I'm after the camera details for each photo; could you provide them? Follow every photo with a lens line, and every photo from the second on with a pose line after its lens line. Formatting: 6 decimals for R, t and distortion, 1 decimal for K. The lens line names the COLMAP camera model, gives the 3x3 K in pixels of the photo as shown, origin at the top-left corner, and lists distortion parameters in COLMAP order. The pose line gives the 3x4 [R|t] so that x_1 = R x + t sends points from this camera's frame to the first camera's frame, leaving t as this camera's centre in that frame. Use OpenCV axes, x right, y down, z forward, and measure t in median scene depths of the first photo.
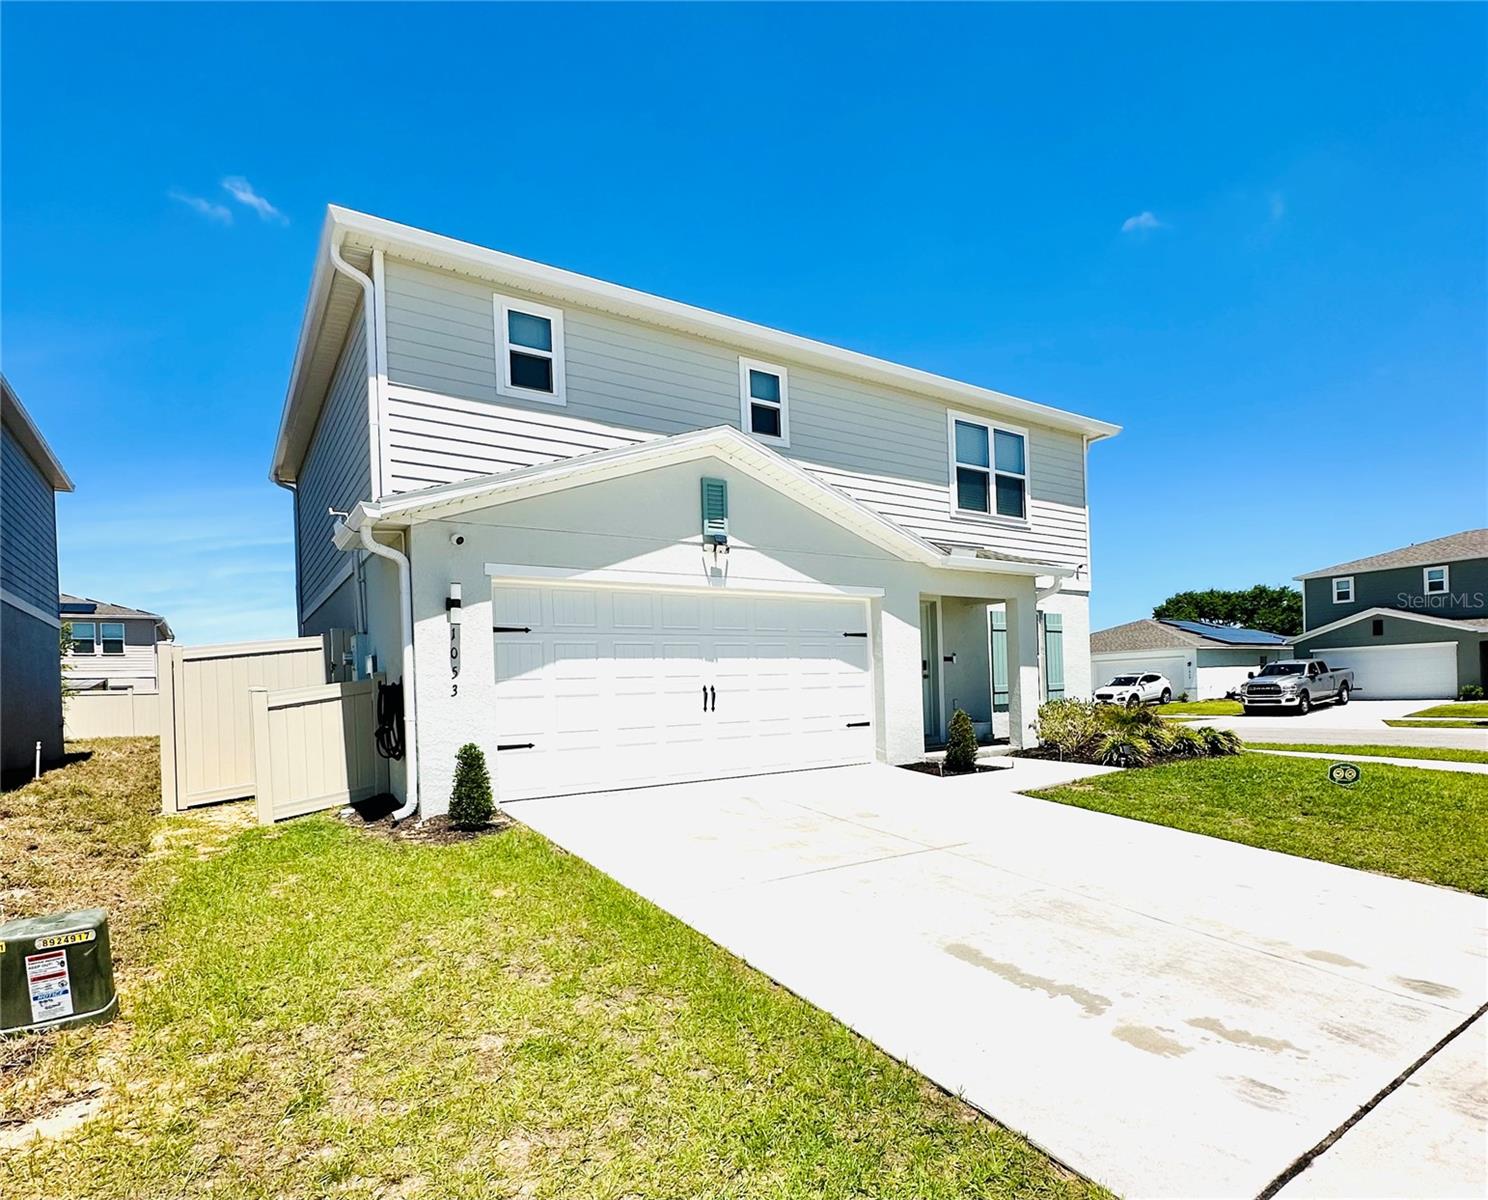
lens RADIAL K [[793.7, 0, 748.4], [0, 793.7, 696.7], [0, 0, 1]] dist [-0.004341, -0.000542]
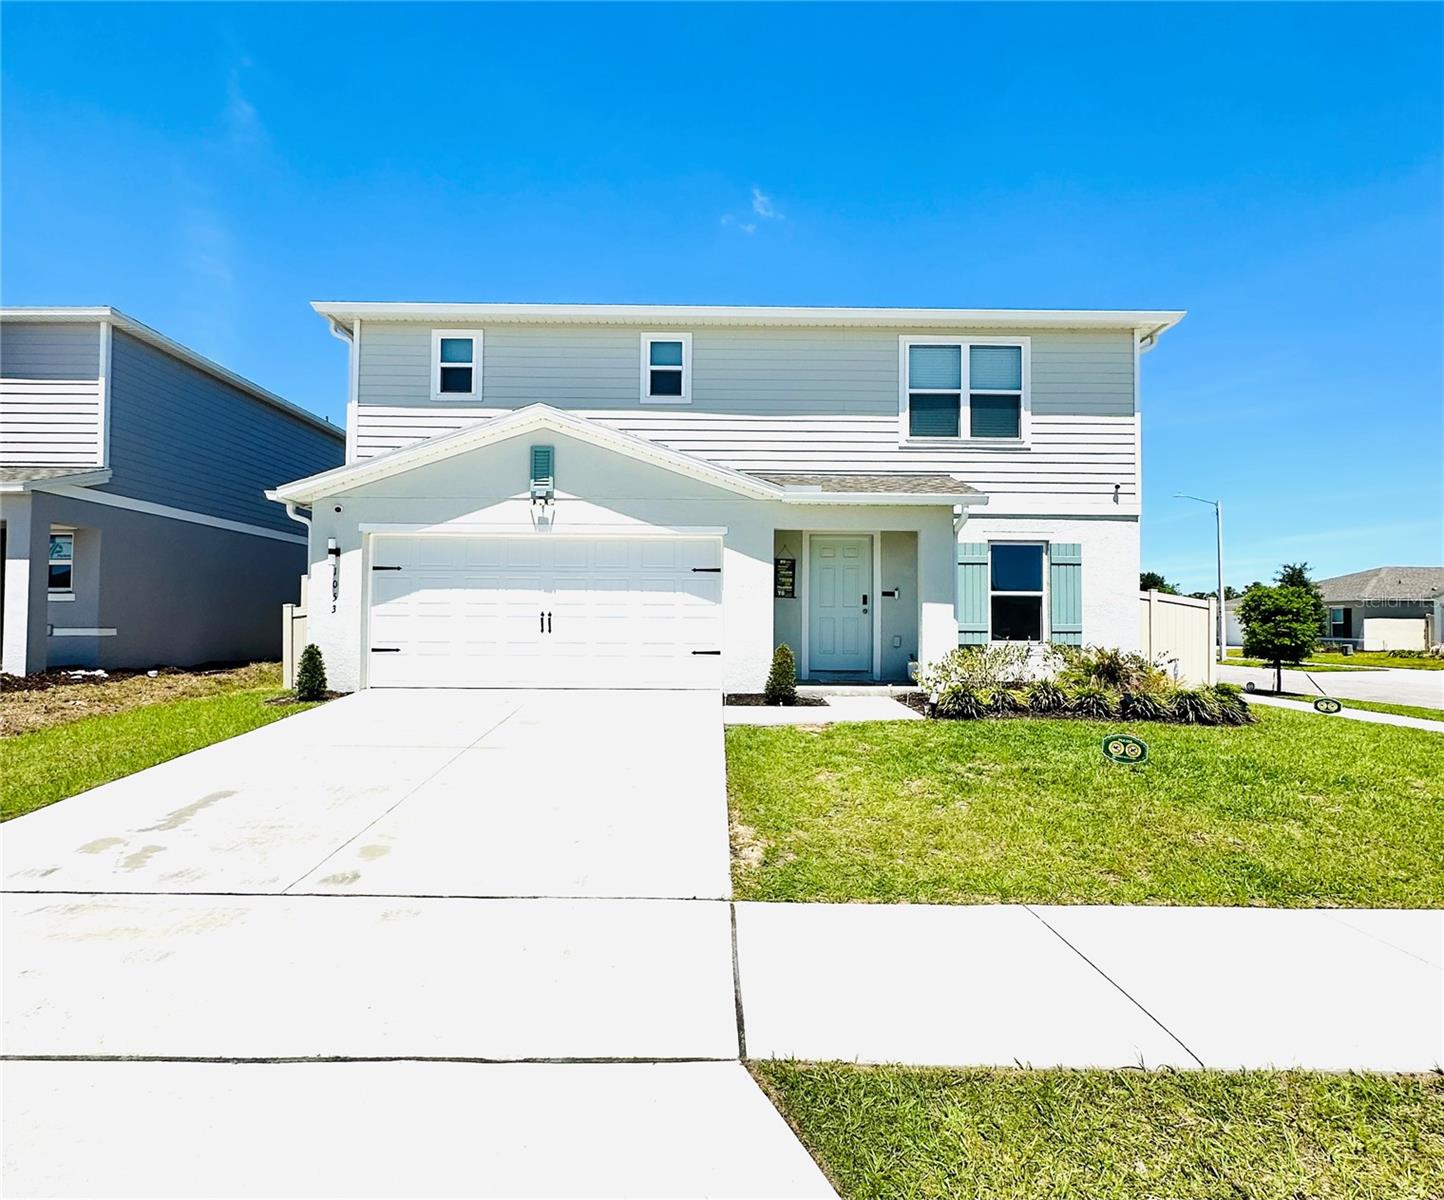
lens RADIAL K [[769.8, 0, 720.1], [0, 769.8, 606.2], [0, 0, 1]] dist [-0.002649, 0.000461]
pose [[0.833387, 0.024070, -0.552166, 0.727685], [-0.037925, 0.999187, -0.013685, -0.014685], [0.551388, 0.032346, 0.833622, 0.131426]]
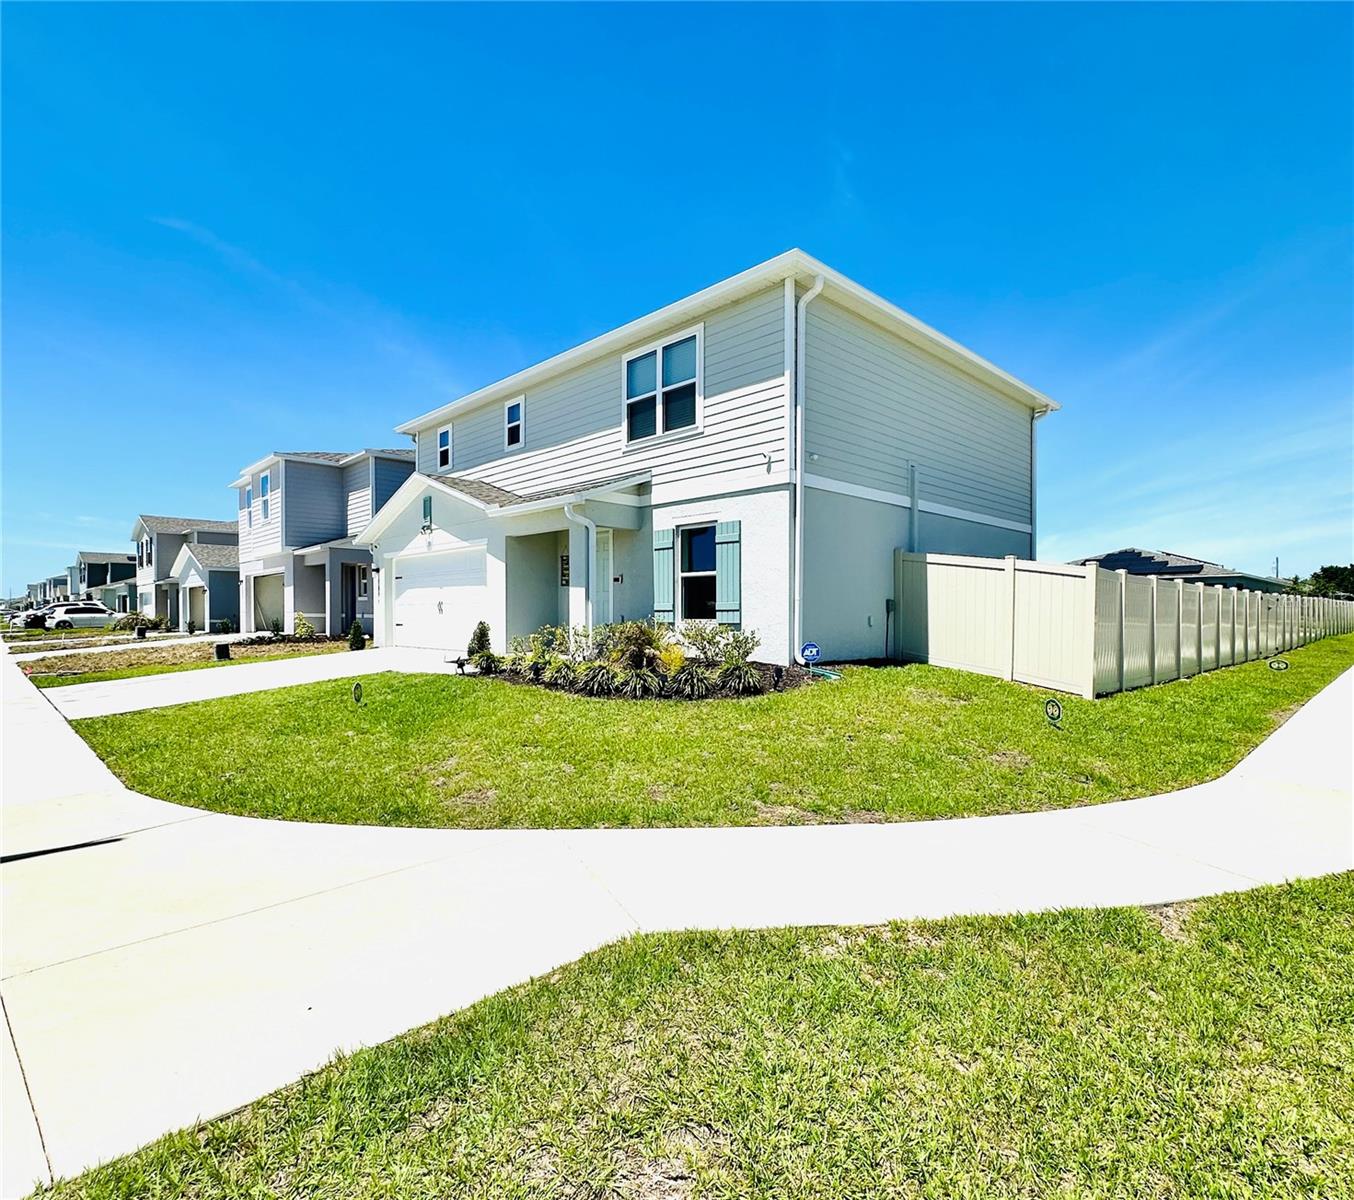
lens RADIAL K [[719.0, 0, 678.0], [0, 719.0, 623.7], [0, 0, 1]] dist [-0.000565, 0.000738]
pose [[0.177258, 0.045872, -0.983095, 1.564895], [-0.011125, 0.998943, 0.044606, -0.038224], [0.984102, 0.003030, 0.177581, 1.099601]]
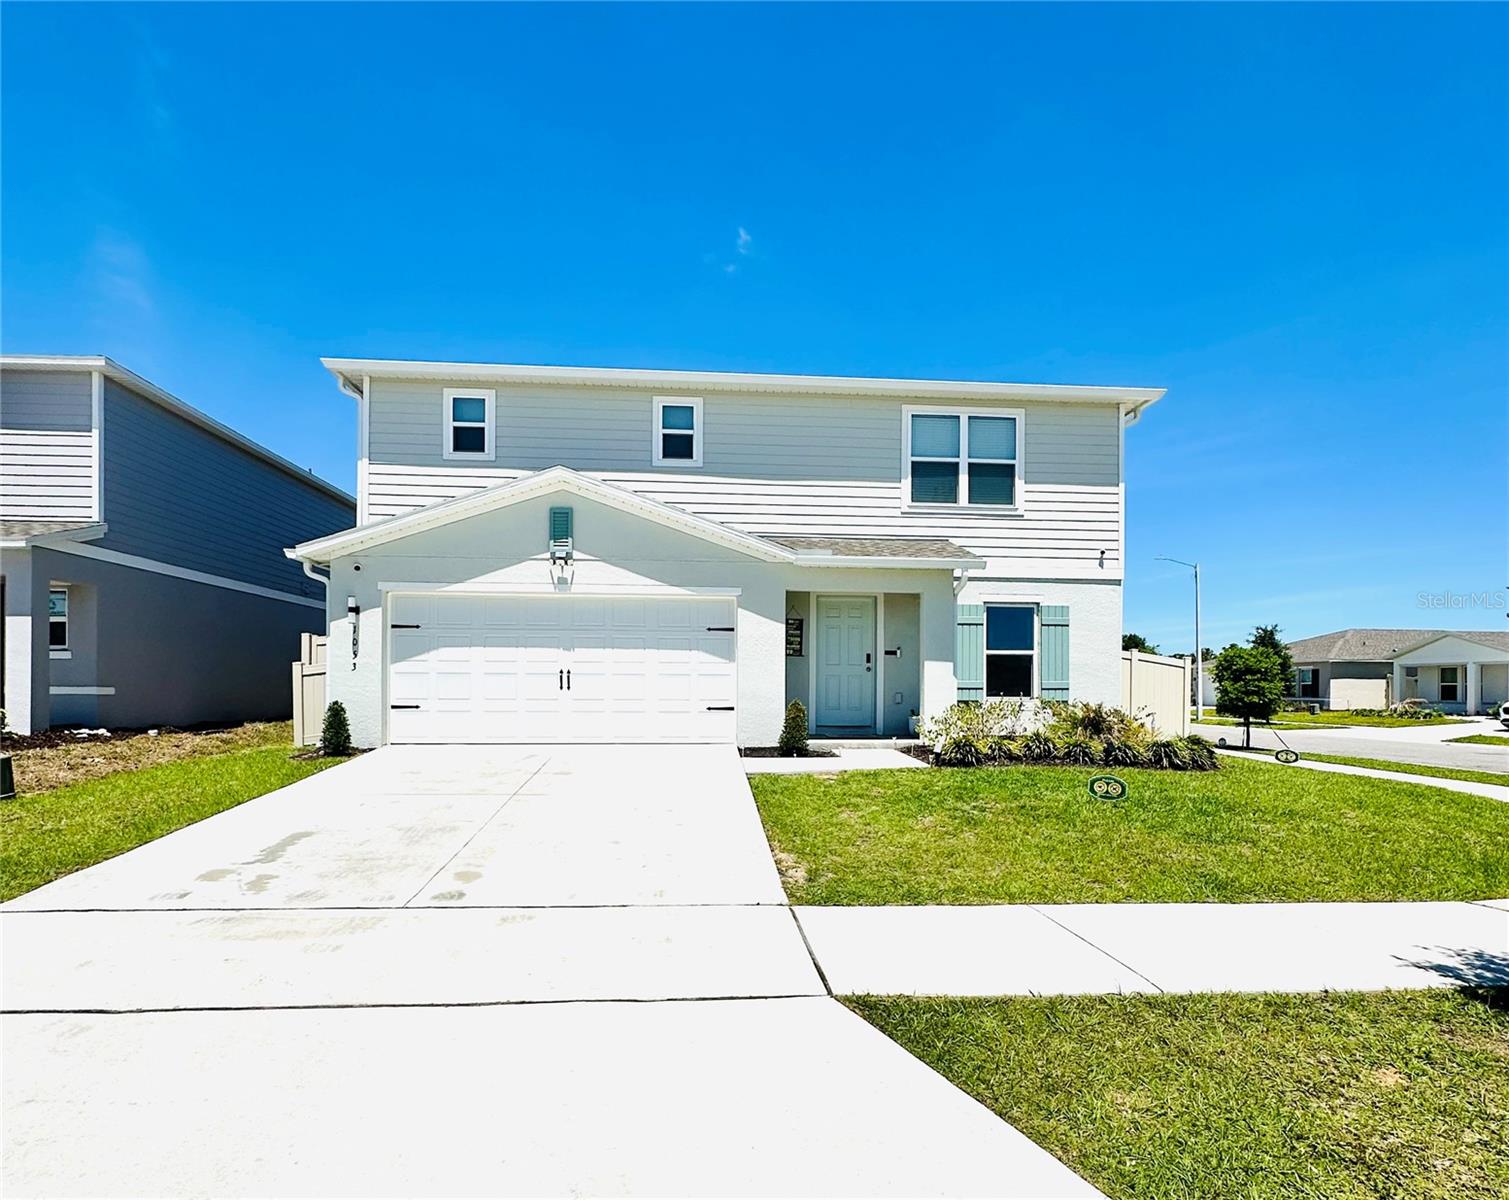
lens RADIAL K [[804.4, 0, 753.2], [0, 804.4, 688.4], [0, 0, 1]] dist [-0.003896, 0.000811]
pose [[0.869958, 0.036731, -0.491755, 0.736941], [-0.037021, 0.999273, 0.009145, -0.005865], [0.491734, 0.010249, 0.870685, 0.023609]]
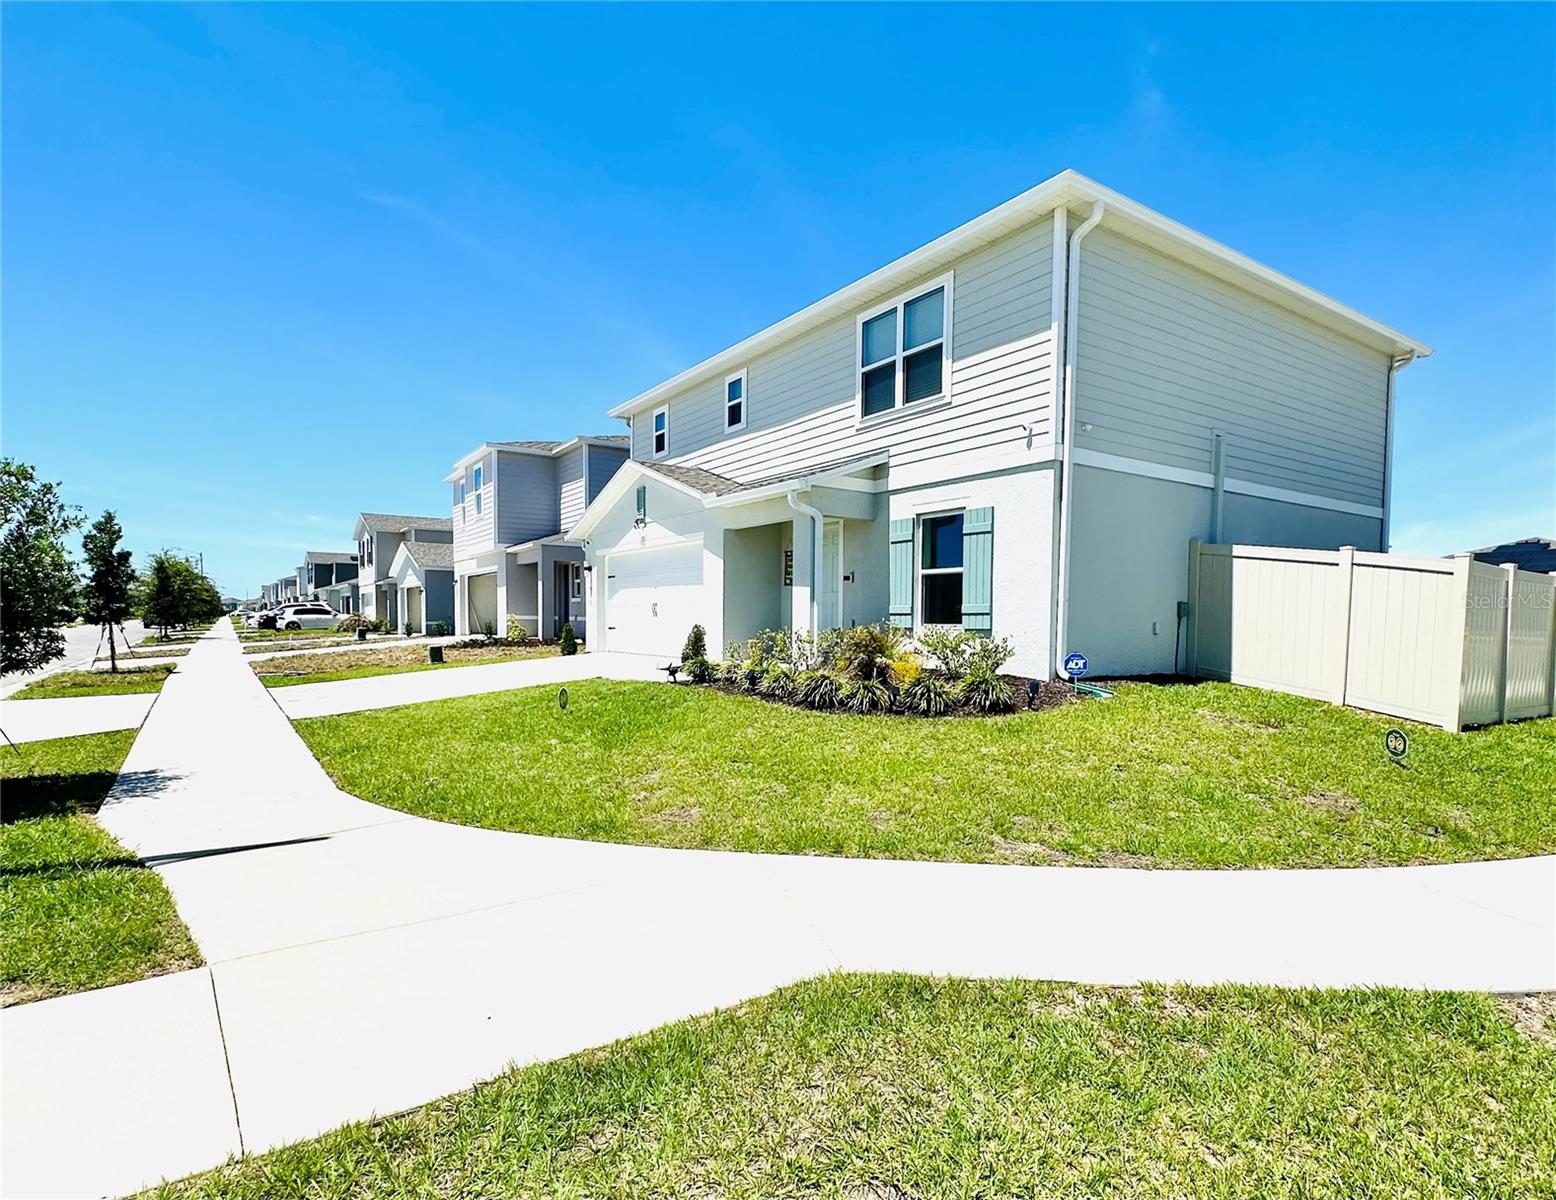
lens RADIAL K [[825.9, 0, 779.7], [0, 825.9, 661.6], [0, 0, 1]] dist [0.000258, 0.000754]
pose [[0.000866, 0.083282, -0.996526, 1.567205], [-0.013812, 0.996432, 0.083262, -0.034389], [0.999904, 0.013692, 0.002013, 1.113768]]
